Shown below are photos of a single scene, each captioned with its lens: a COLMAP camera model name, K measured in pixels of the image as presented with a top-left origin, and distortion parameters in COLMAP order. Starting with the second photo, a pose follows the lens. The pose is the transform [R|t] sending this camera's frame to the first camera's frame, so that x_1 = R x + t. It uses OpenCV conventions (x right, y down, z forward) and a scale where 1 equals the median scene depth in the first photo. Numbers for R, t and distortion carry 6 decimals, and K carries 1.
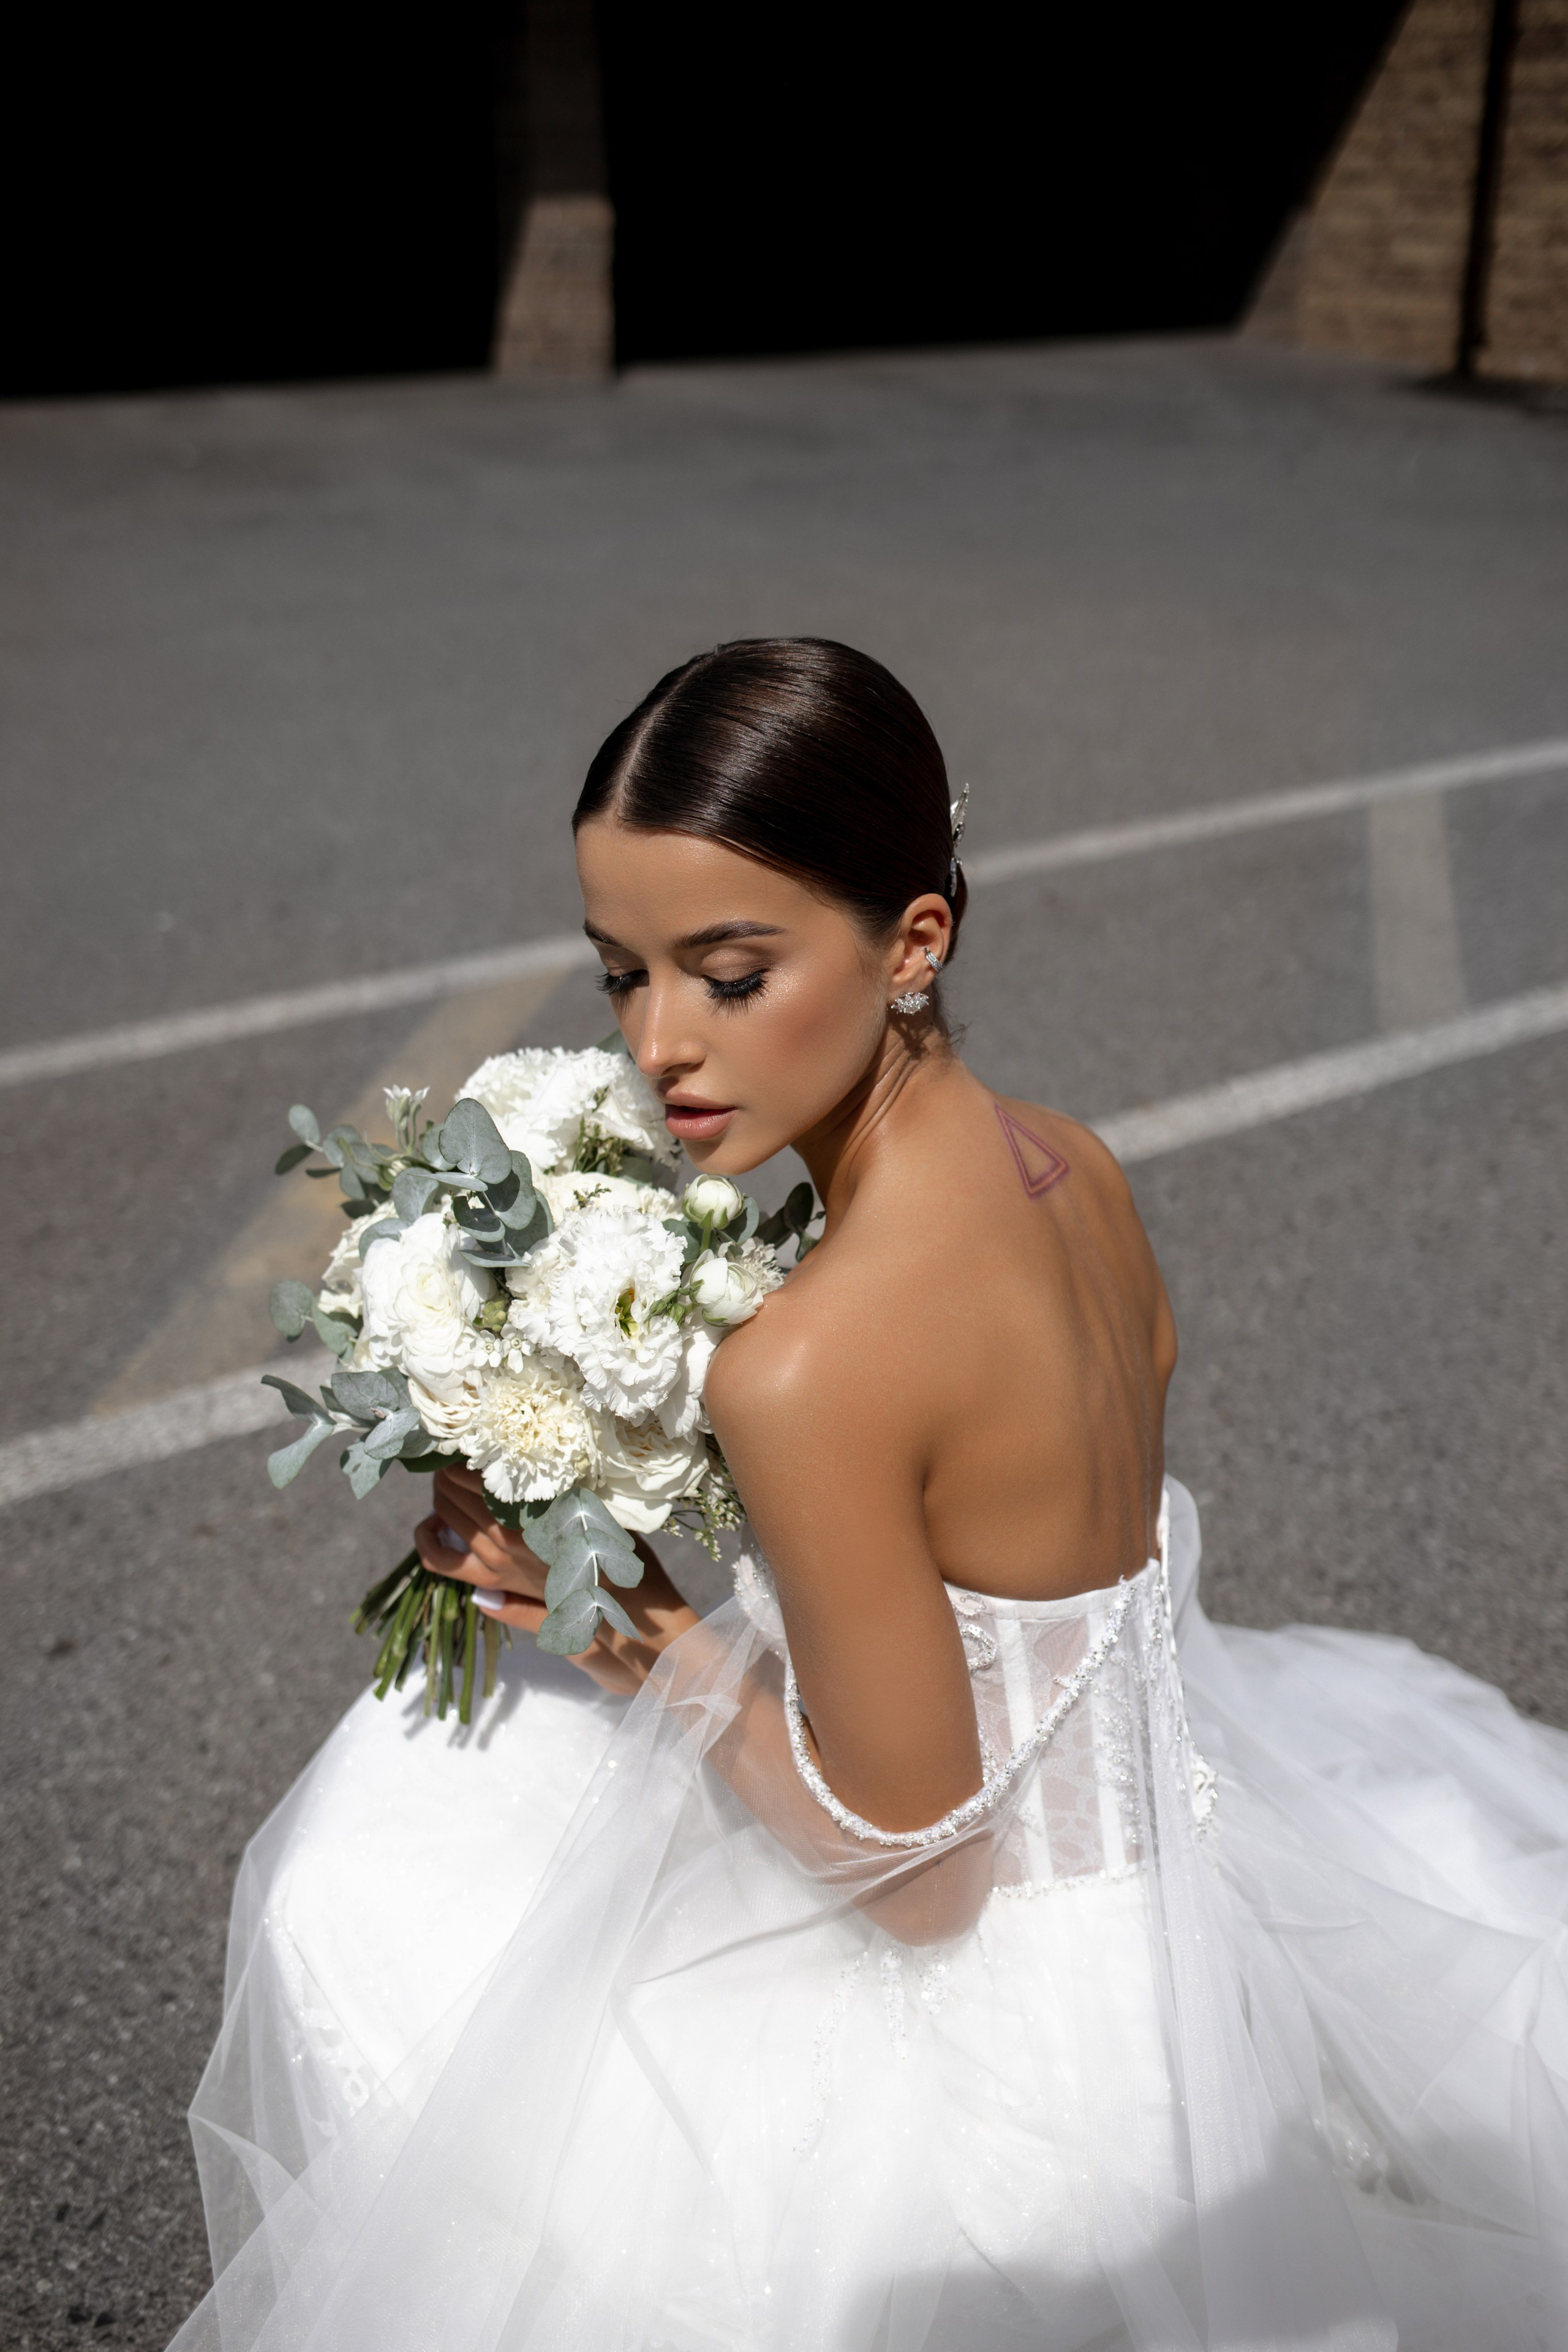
lens RADIAL K [[2329.3, 0, 759.6], [0, 2329.3, 1174.2], [0, 0, 1]] dist [-0.061080, 0.038073]
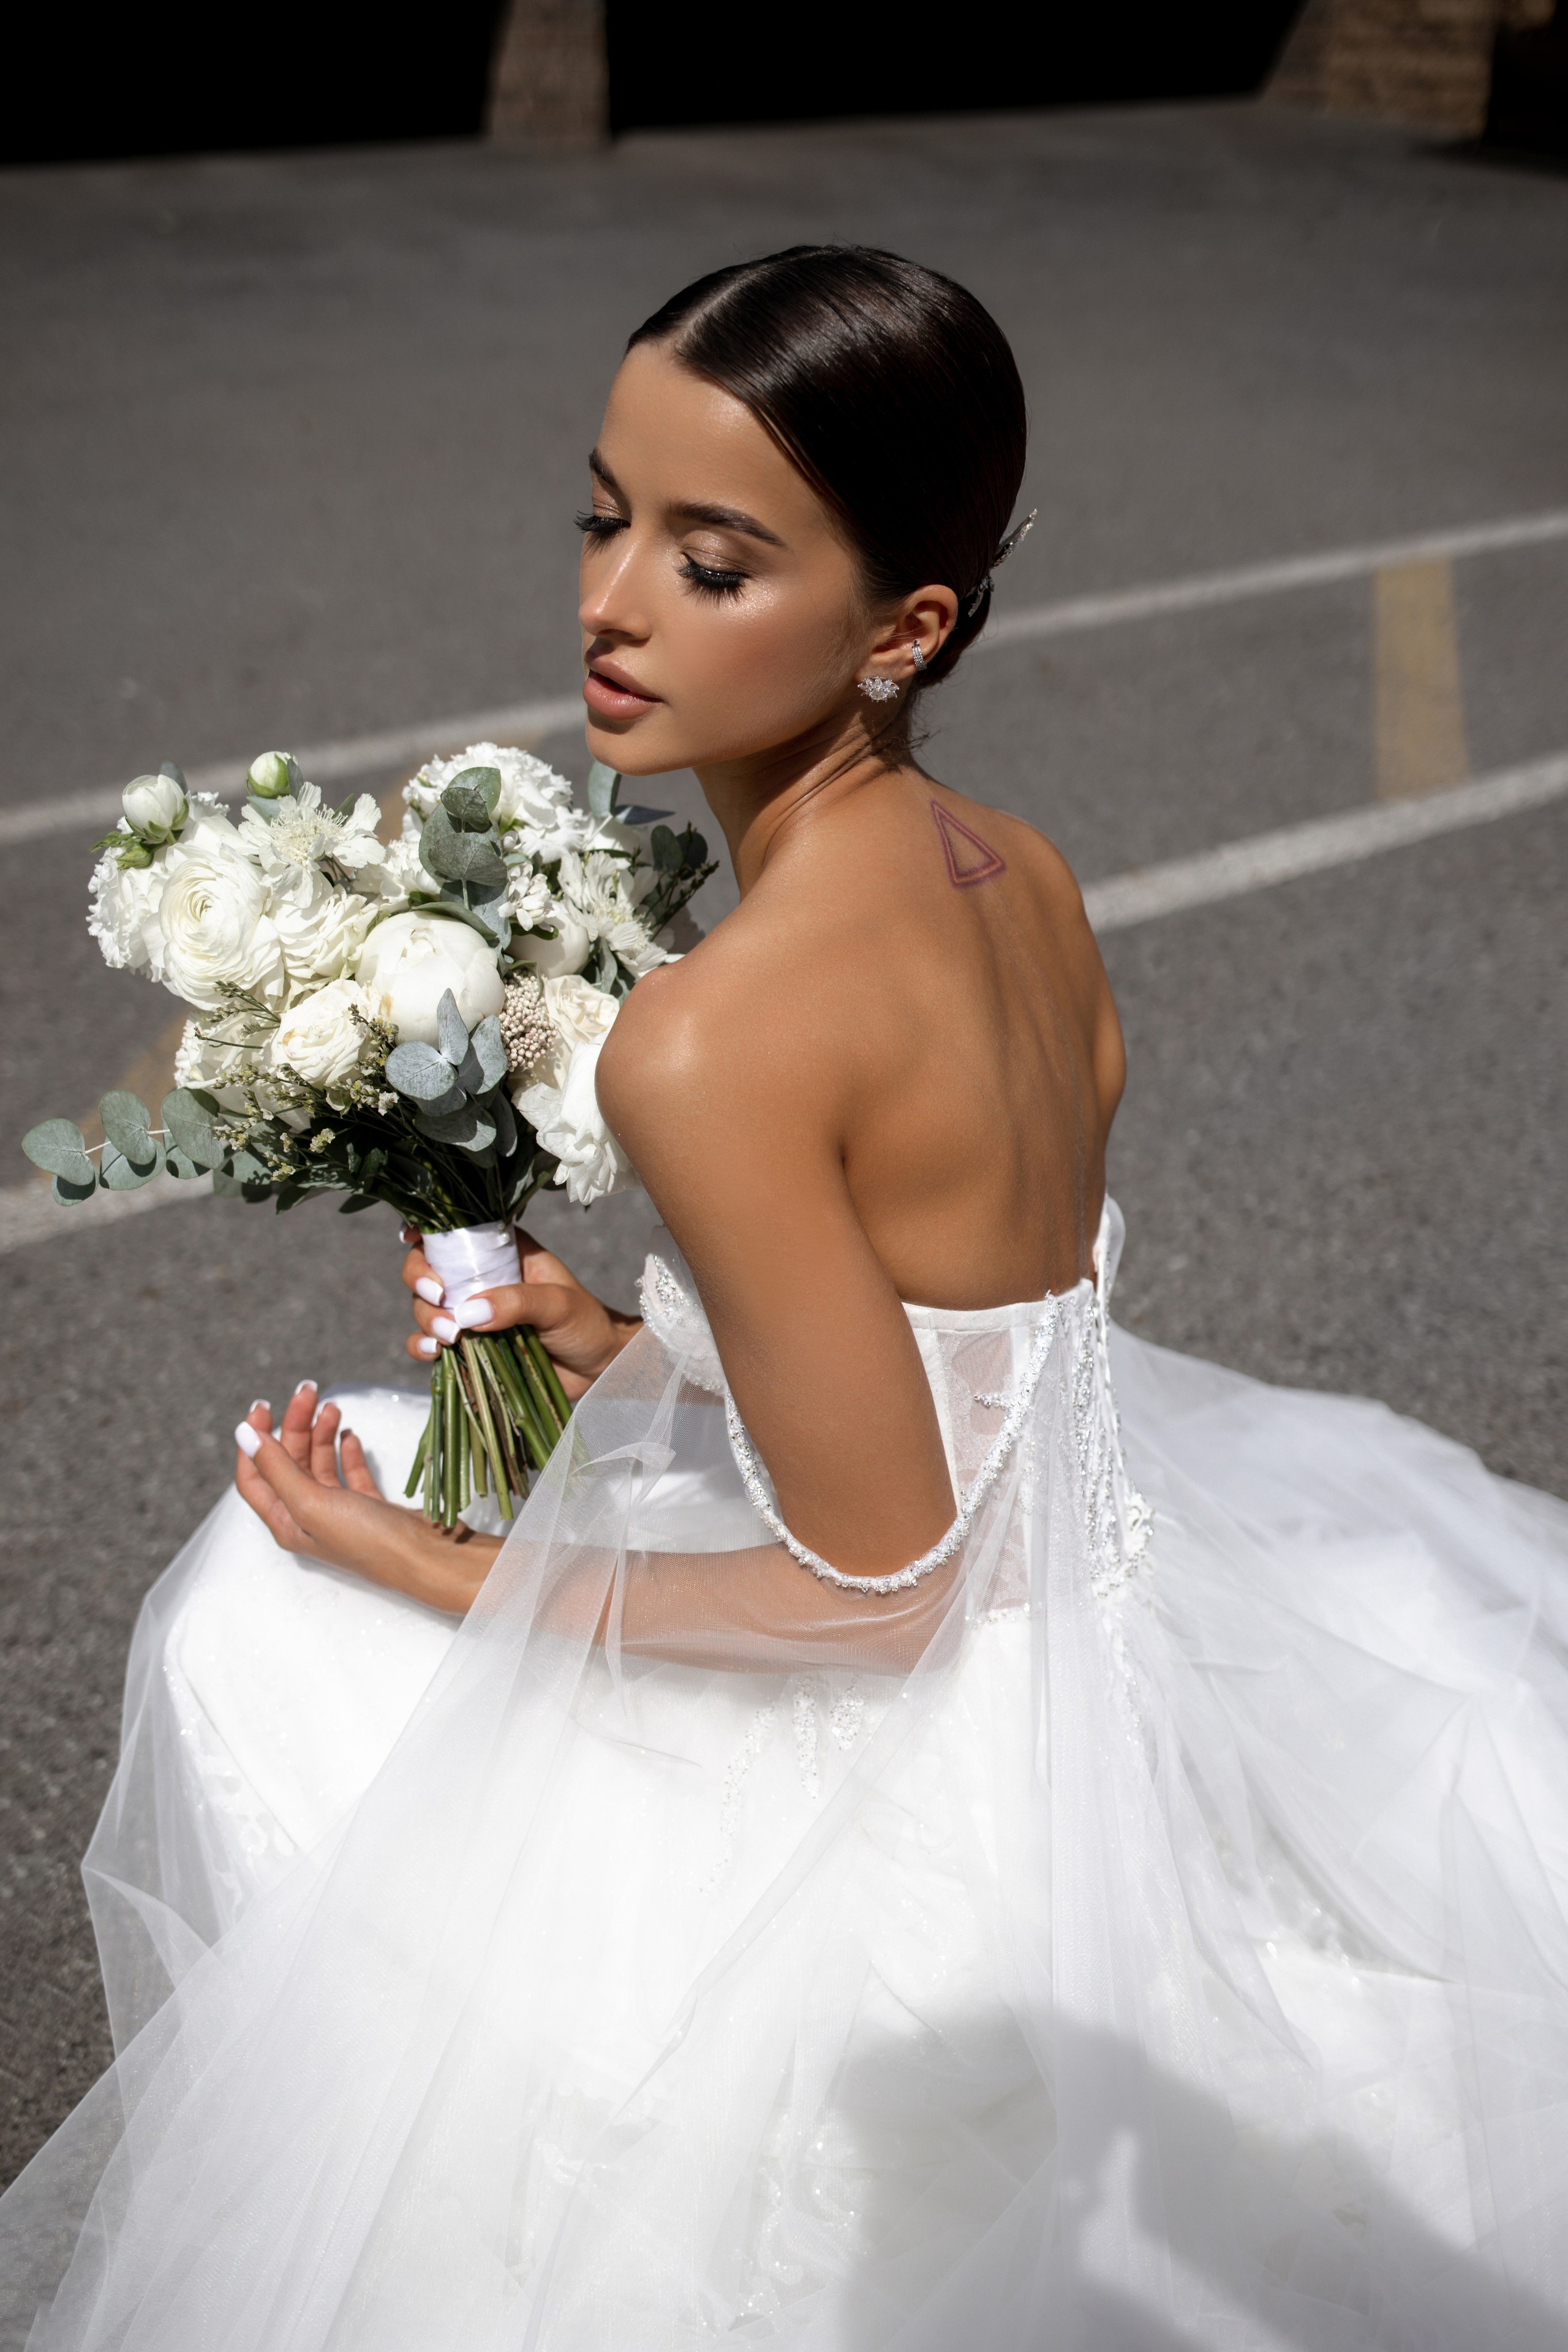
lens RADIAL K [[2309.5, 0, 757.2], [0, 2309.5, 1213.2], [0, 0, 1]] dist [-0.056663, 0.018688]
pose [[0.999983, 0.000743, -0.005832, 0.020524], [-0.000156, 0.994977, 0.100102, 0.022045], [0.005877, -0.100099, 0.994960, 0.039467]]
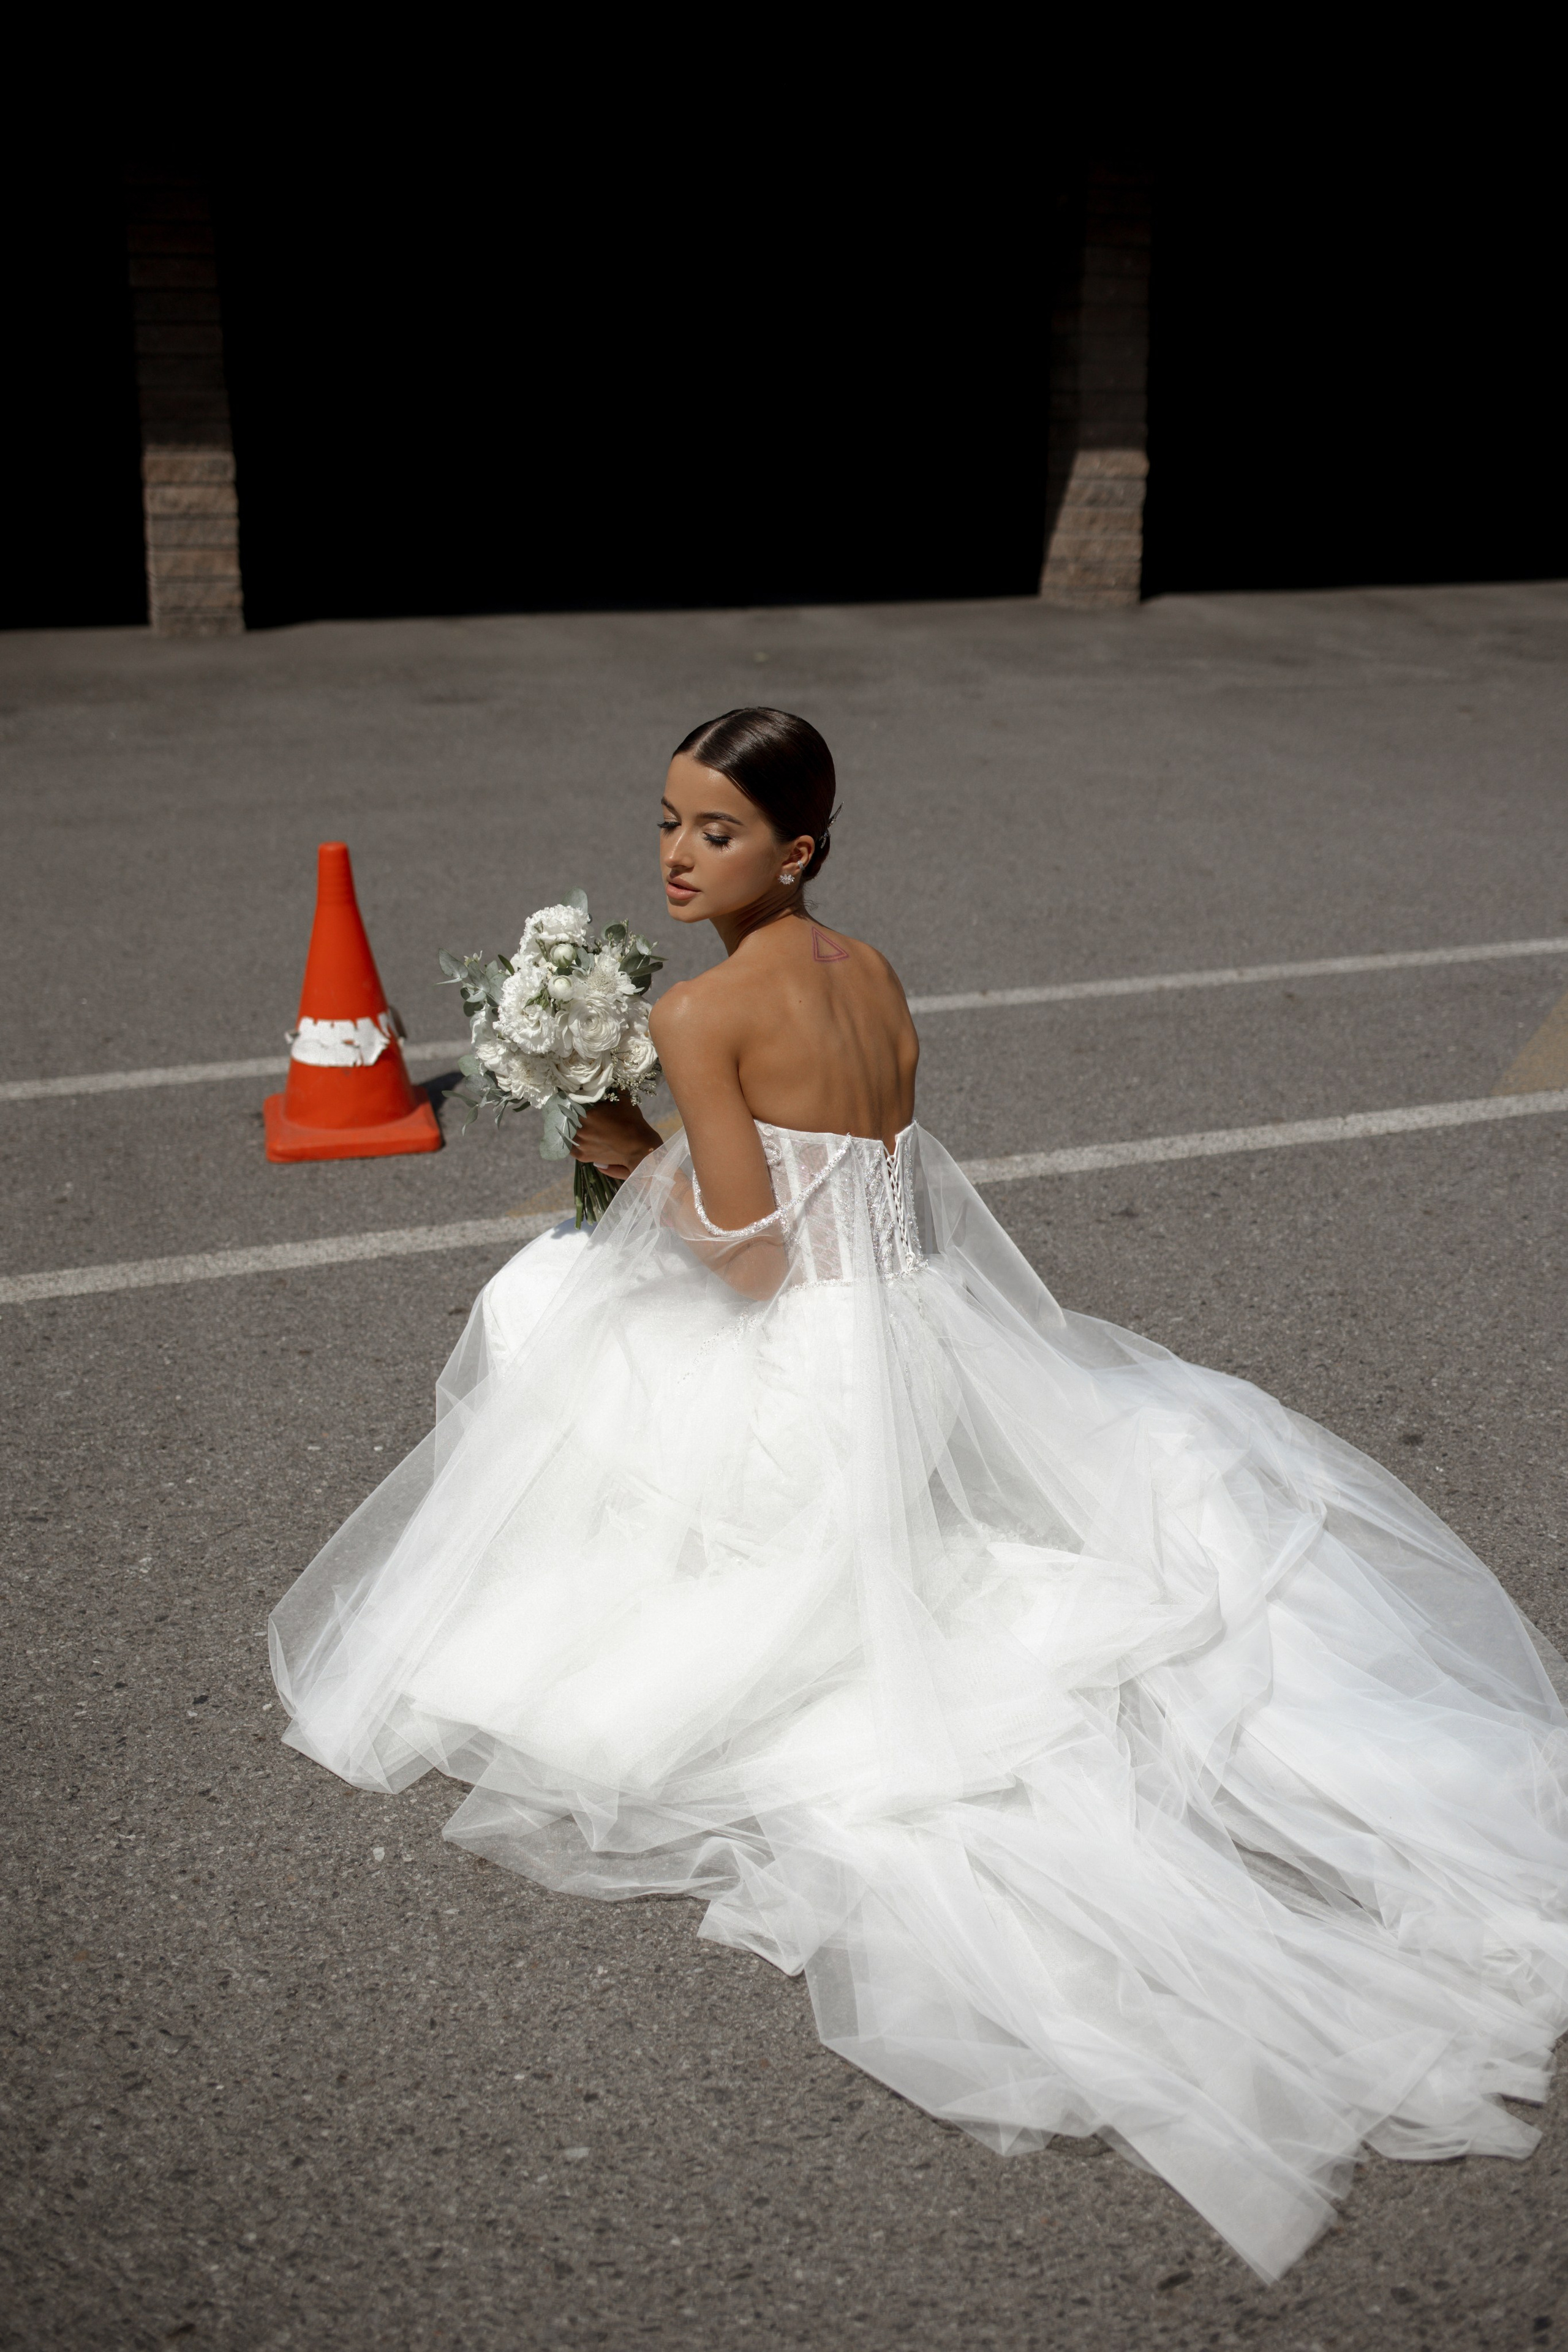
lens RADIAL K [[2329.3, 0, 759.6], [0, 2329.3, 1174.2], [0, 0, 1]] dist [-0.061080, 0.038073]
pose [[0.963742, 0.076410, -0.255660, 0.307300], [-0.098558, 0.992305, -0.074952, 0.184633], [0.247965, 0.097432, 0.963857, -0.550333]]
